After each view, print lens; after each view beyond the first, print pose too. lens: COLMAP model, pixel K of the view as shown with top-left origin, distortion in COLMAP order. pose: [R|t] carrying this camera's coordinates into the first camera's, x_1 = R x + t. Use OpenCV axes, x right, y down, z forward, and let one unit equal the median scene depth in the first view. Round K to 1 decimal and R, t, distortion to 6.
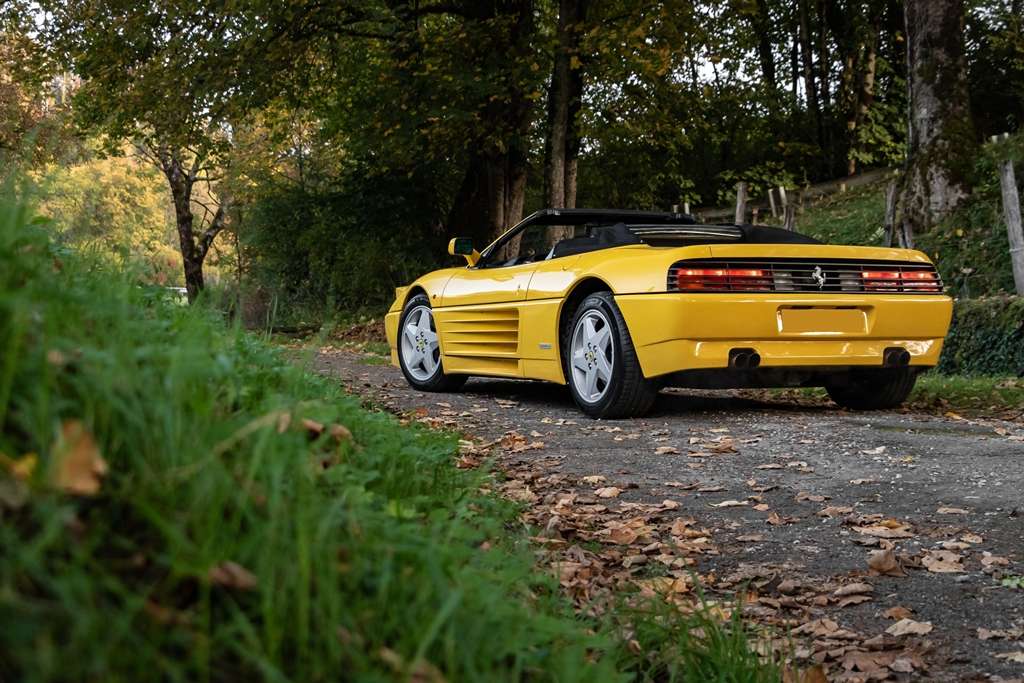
lens RADIAL K [[1632.5, 0, 512.9], [0, 1632.5, 320.6], [0, 0, 1]] dist [-0.021441, 0.293611]
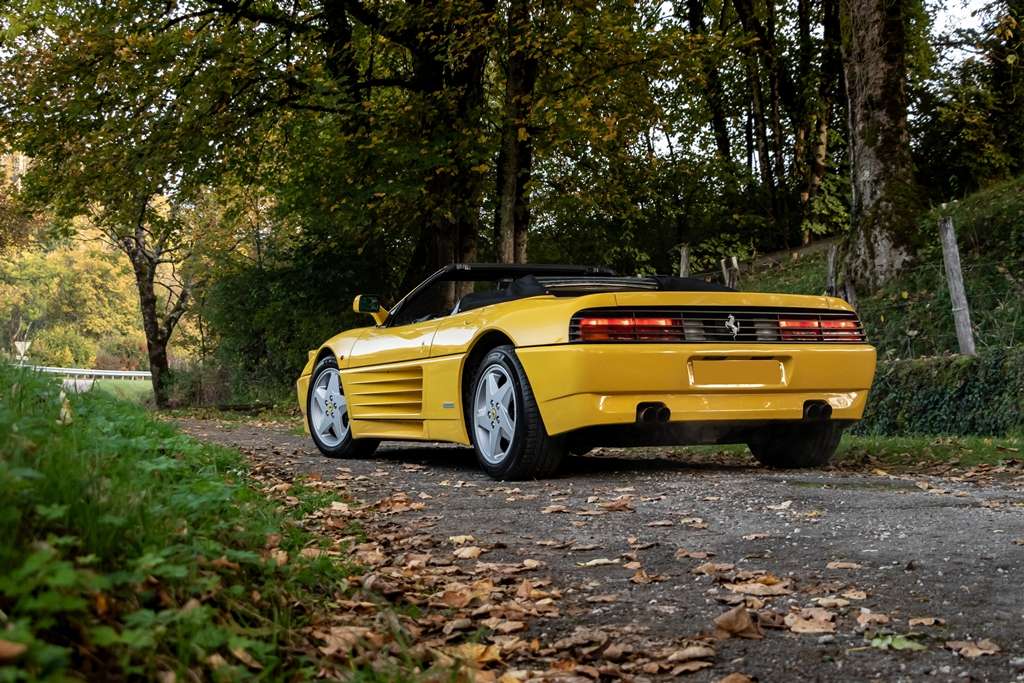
lens RADIAL K [[1620.0, 0, 508.6], [0, 1620.0, 323.9], [0, 0, 1]] dist [0.019251, -0.024583]
pose [[0.999757, -0.012877, 0.017894, 0.038387], [0.013689, 0.998846, -0.046044, 0.012379], [-0.017281, 0.046277, 0.998779, 0.062206]]
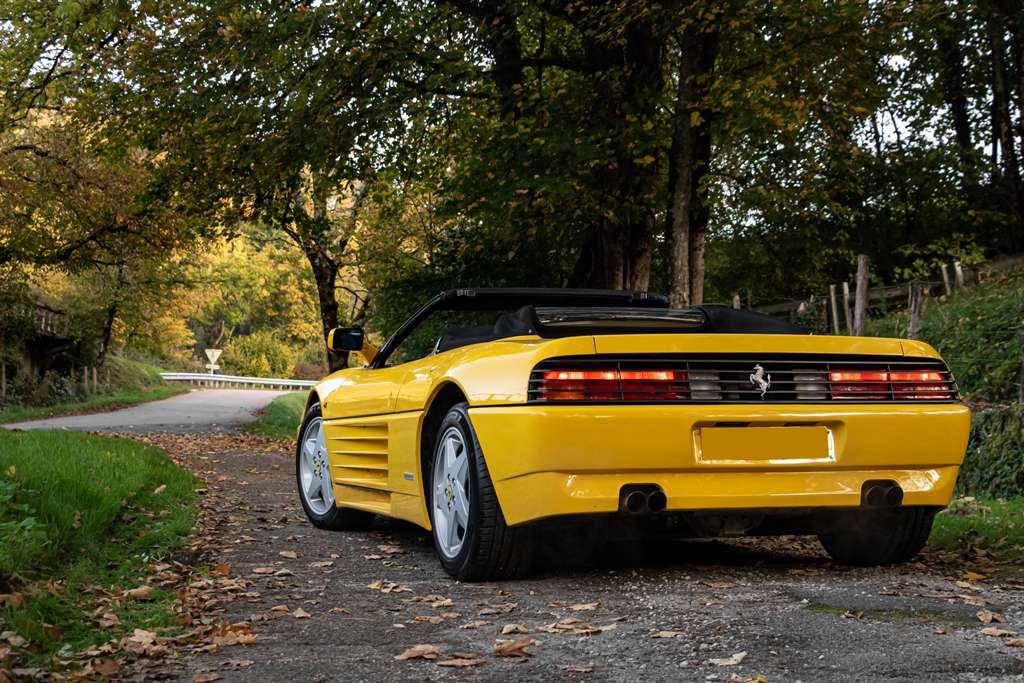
lens RADIAL K [[1805.7, 0, 512.0], [0, 1805.7, 341.5], [0, 0, 1]] dist [-0.034223, 0.267060]
pose [[0.994300, -0.008705, -0.106265, 0.151382], [0.004275, 0.999115, -0.041847, -0.010538], [0.106535, 0.041154, 0.993457, 0.204967]]
